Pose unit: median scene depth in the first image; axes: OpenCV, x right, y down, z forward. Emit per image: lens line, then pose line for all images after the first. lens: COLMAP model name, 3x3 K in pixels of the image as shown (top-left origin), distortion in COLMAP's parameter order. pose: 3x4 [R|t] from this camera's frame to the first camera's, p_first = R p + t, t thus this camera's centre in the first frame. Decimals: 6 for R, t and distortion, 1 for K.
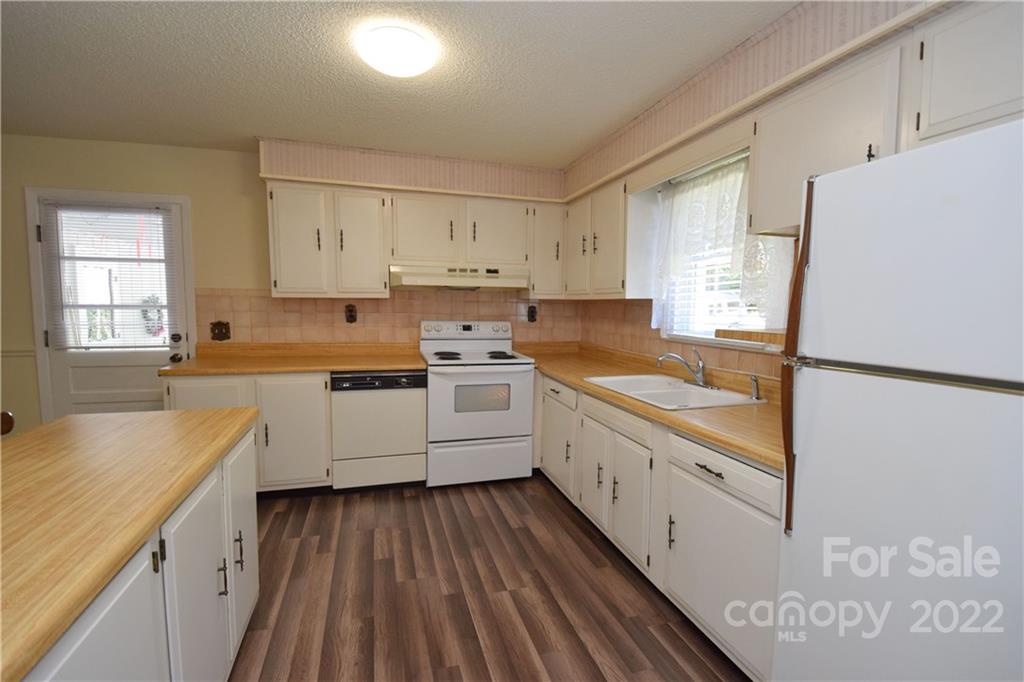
lens RADIAL K [[461.5, 0, 519.5], [0, 461.5, 344.7], [0, 0, 1]] dist [0.001130, -0.013523]
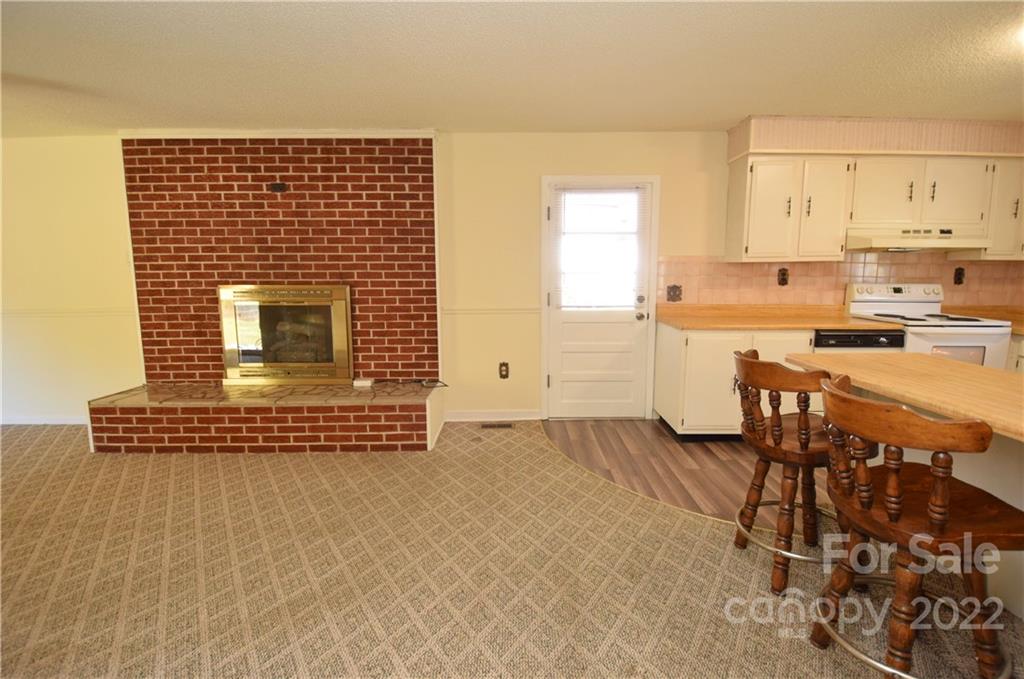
lens RADIAL K [[461.5, 0, 520.7], [0, 461.5, 334.0], [0, 0, 1]] dist [0.001130, -0.013523]
pose [[0.956836, 0.021762, -0.289812, -0.729162], [-0.009090, 0.998946, 0.044999, 0.024908], [0.290485, -0.040422, 0.956025, -0.224639]]
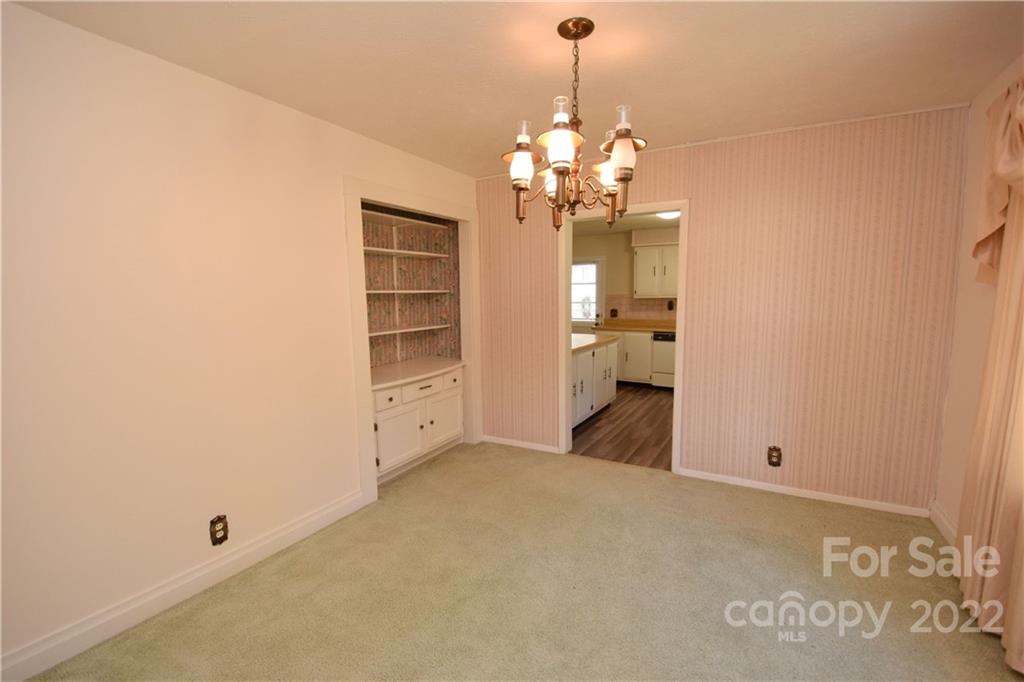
lens RADIAL K [[461.5, 0, 517.1], [0, 461.5, 335.3], [0, 0, 1]] dist [0.001130, -0.013523]
pose [[0.689751, 0.052512, -0.722140, 0.711547], [-0.058909, 0.998130, 0.016315, 0.074771], [0.721647, 0.031287, 0.691554, -0.971293]]
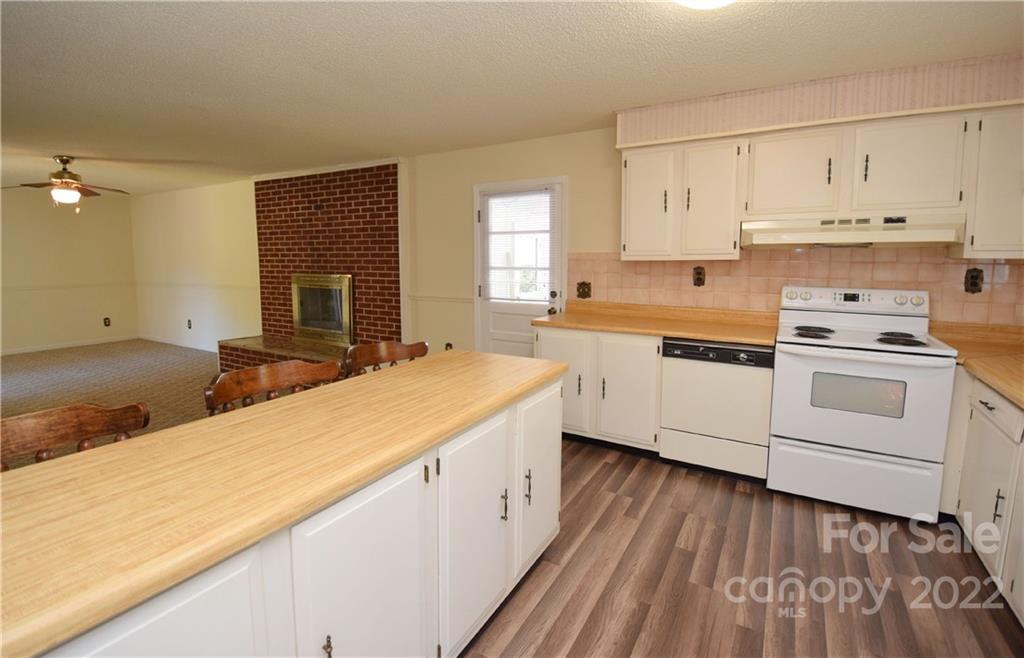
lens RADIAL K [[471.9, 0, 508.9], [0, 471.9, 305.8], [0, 0, 1]] dist [-0.002179, -0.006647]
pose [[0.670248, 0.060701, -0.739651, 0.099388], [-0.057352, 0.997905, 0.029924, -0.016675], [0.739918, 0.022364, 0.672325, 0.083674]]
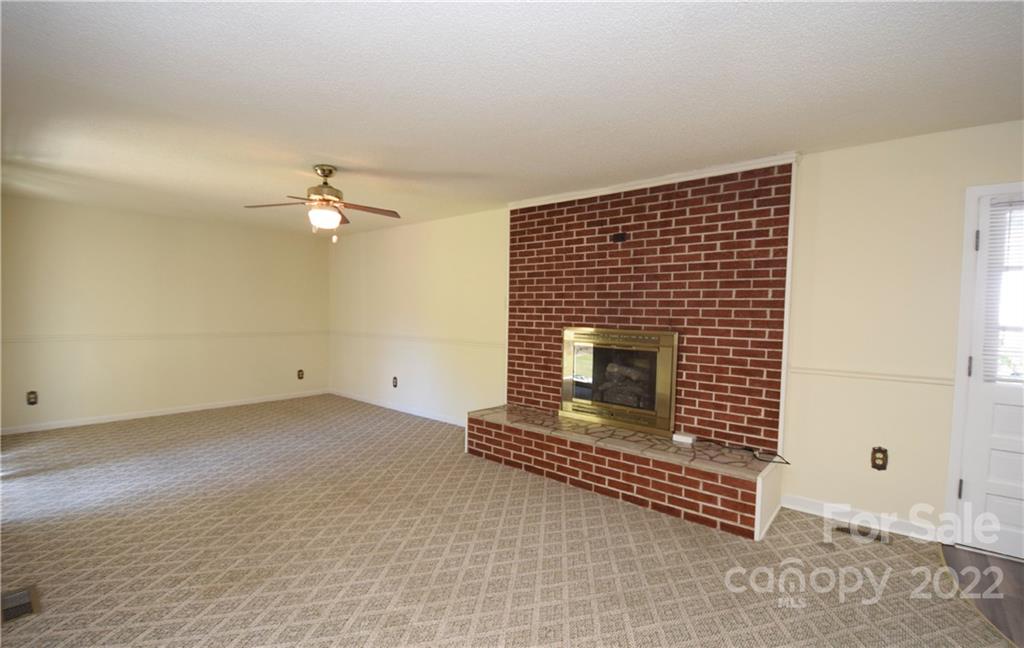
lens RADIAL K [[452.0, 0, 515.9], [0, 452.0, 338.1], [0, 0, 1]] dist [-0.002914, -0.004815]
pose [[0.534746, 0.044142, -0.843859, -0.780257], [-0.084404, 0.996431, -0.001364, 0.006202], [0.840787, 0.071954, 0.536563, -0.135049]]
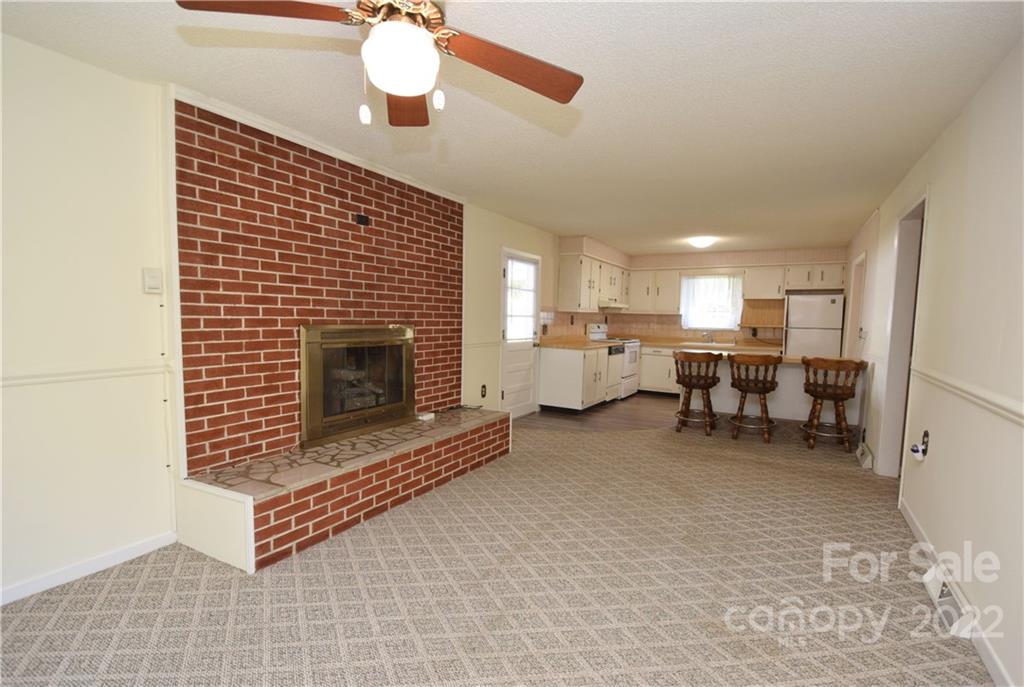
lens RADIAL K [[472.5, 0, 532.5], [0, 472.5, 359.9], [0, 0, 1]] dist [-0.025007, -0.000044]
pose [[0.713682, -0.061315, 0.697781, -2.150037], [0.050326, 0.998076, 0.036229, 0.021346], [-0.698660, 0.009261, 0.715394, -0.336204]]
